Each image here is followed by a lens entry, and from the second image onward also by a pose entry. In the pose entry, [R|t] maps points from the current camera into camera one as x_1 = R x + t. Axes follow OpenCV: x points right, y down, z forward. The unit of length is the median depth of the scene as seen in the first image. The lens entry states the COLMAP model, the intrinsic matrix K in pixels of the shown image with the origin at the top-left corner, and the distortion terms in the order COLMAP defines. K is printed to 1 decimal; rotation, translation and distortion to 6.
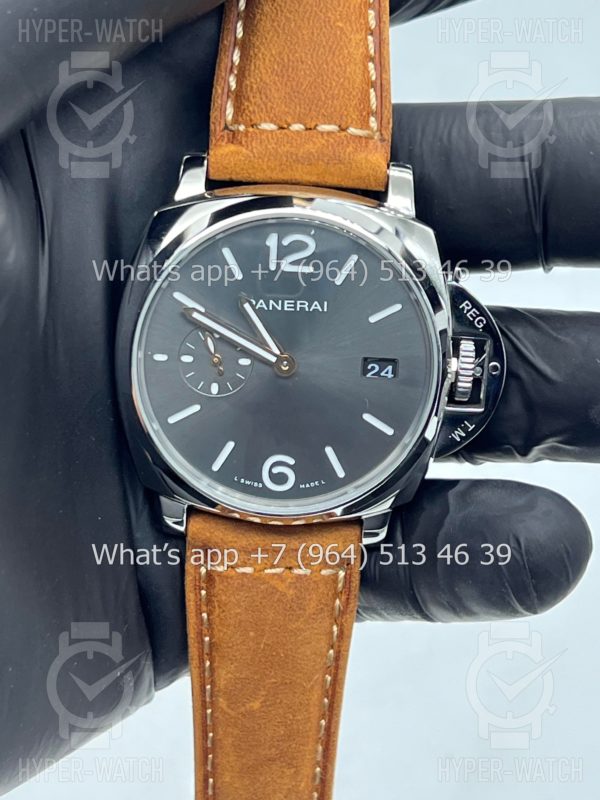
lens RADIAL K [[1947.7, 0, 298.6], [0, 1947.7, 391.0], [0, 0, 1]] dist [0.023670, 15.864287]
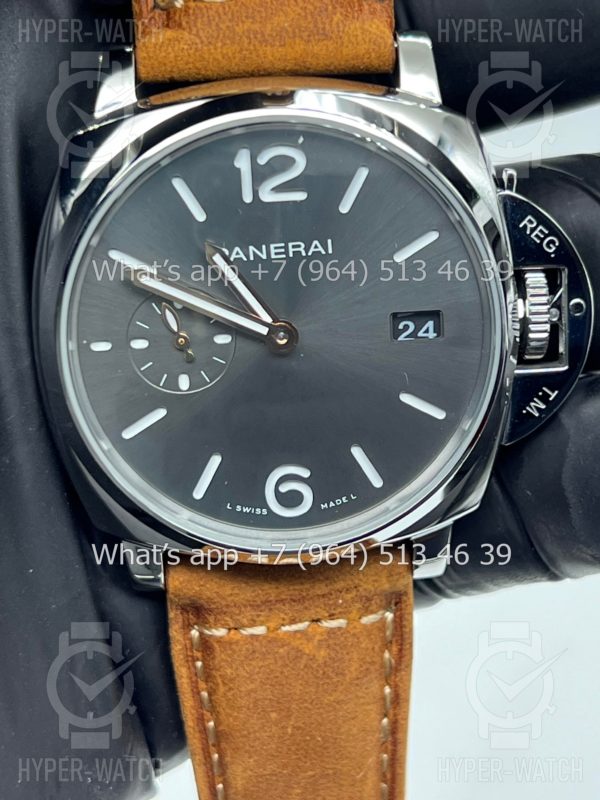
lens RADIAL K [[1891.2, 0, 300.0], [0, 1891.2, 400.0], [0, 0, 1]] dist [0.070959, 0.204389]
pose [[0.992921, -0.114709, 0.030814, -0.023396], [0.113729, 0.993001, 0.031847, -0.011722], [-0.034251, -0.028117, 0.999018, 0.323958]]
